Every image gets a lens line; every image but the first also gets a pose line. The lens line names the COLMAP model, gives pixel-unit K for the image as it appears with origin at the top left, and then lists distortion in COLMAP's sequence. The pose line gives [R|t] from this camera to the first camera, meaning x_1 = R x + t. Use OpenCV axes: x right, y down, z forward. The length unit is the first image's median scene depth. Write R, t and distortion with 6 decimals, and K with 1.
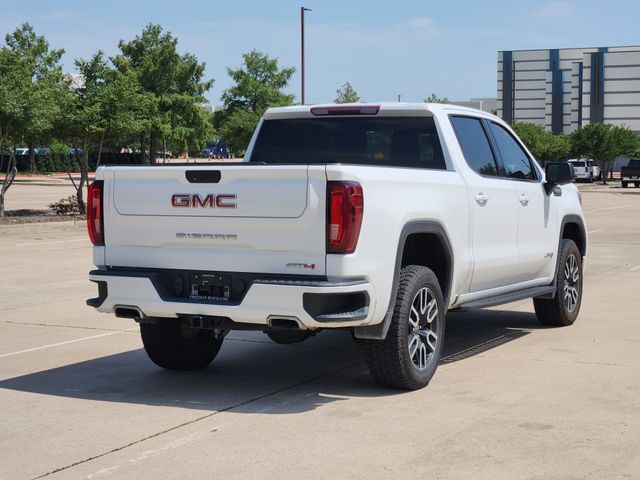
lens RADIAL K [[1297.7, 0, 320.0], [0, 1297.7, 240.0], [0, 0, 1]] dist [-0.703676, 6.570875]
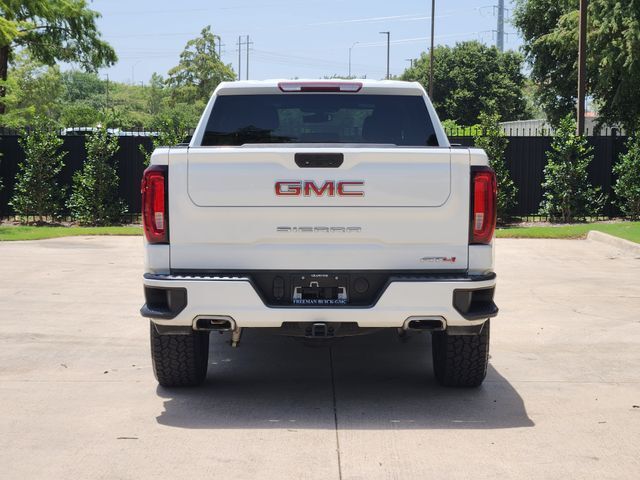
lens RADIAL K [[1297.7, 0, 320.0], [0, 1297.7, 240.0], [0, 0, 1]] dist [-0.703676, 6.570875]
pose [[0.887943, -0.031954, 0.458841, -0.480803], [0.024347, 0.999451, 0.022487, -0.015373], [-0.459308, -0.008796, 0.888234, 0.231417]]
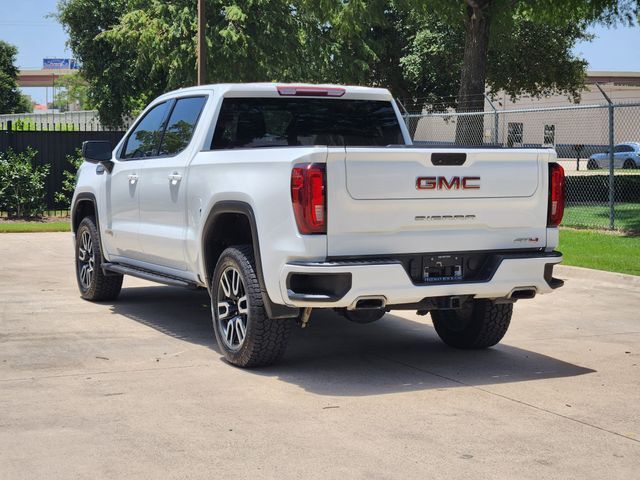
lens RADIAL K [[1297.7, 0, 320.0], [0, 1297.7, 240.0], [0, 0, 1]] dist [-0.703676, 6.570875]
pose [[0.590202, -0.059836, 0.805035, -0.955753], [0.040724, 0.998186, 0.044336, -0.034235], [-0.806228, 0.006617, 0.591569, 0.477789]]
